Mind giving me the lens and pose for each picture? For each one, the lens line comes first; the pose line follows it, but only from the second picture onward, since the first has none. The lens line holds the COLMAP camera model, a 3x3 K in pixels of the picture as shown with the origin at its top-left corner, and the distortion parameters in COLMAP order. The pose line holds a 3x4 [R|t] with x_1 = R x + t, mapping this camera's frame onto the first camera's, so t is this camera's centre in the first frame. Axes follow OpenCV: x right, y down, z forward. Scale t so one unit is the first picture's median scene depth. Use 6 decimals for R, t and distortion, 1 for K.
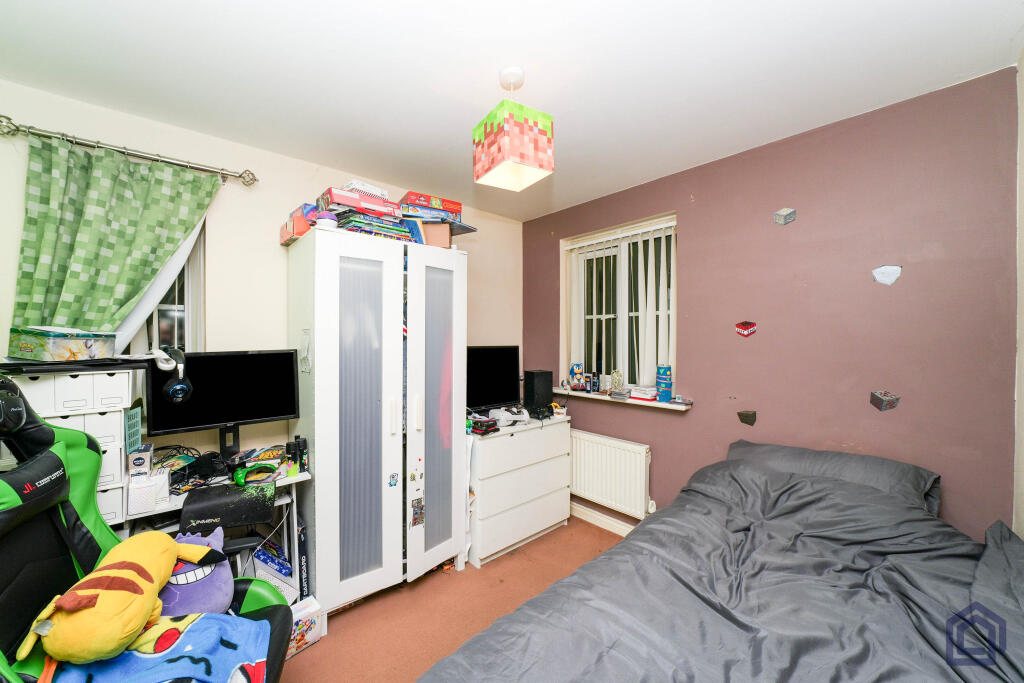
lens RADIAL K [[360.2, 0, 512.0], [0, 360.2, 341.5], [0, 0, 1]] dist [-0.001607, -0.000044]
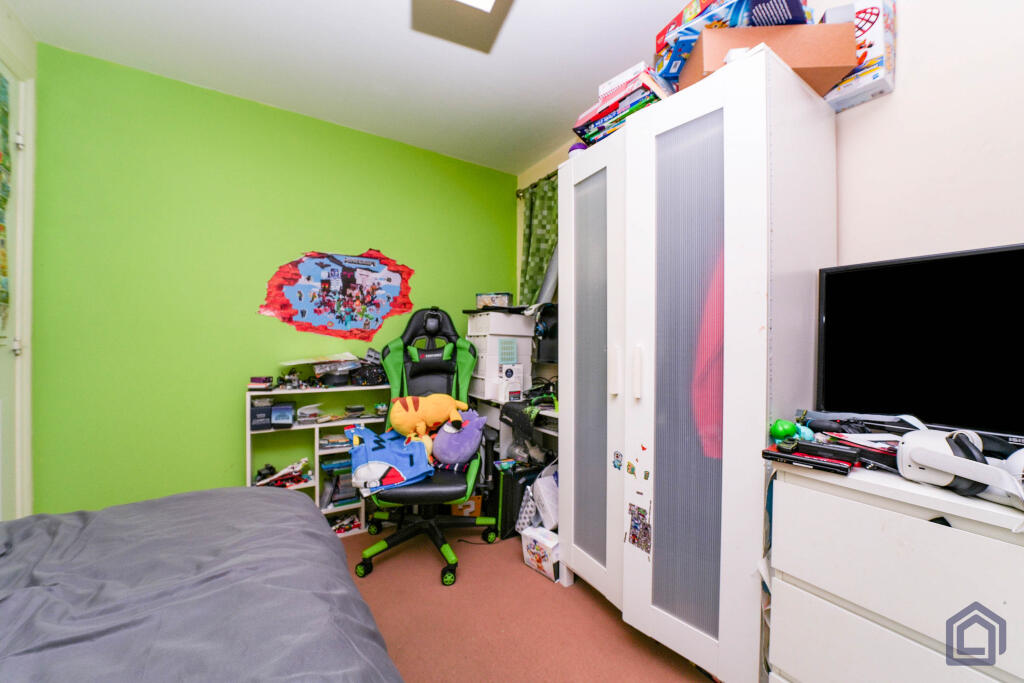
lens RADIAL K [[360.2, 0, 512.0], [0, 360.2, 341.5], [0, 0, 1]] dist [-0.001607, -0.000044]
pose [[-0.100910, 0.001115, -0.994895, 0.393661], [-0.005853, 0.999981, 0.001715, 0.141957], [0.994878, 0.005996, -0.100902, 0.831894]]
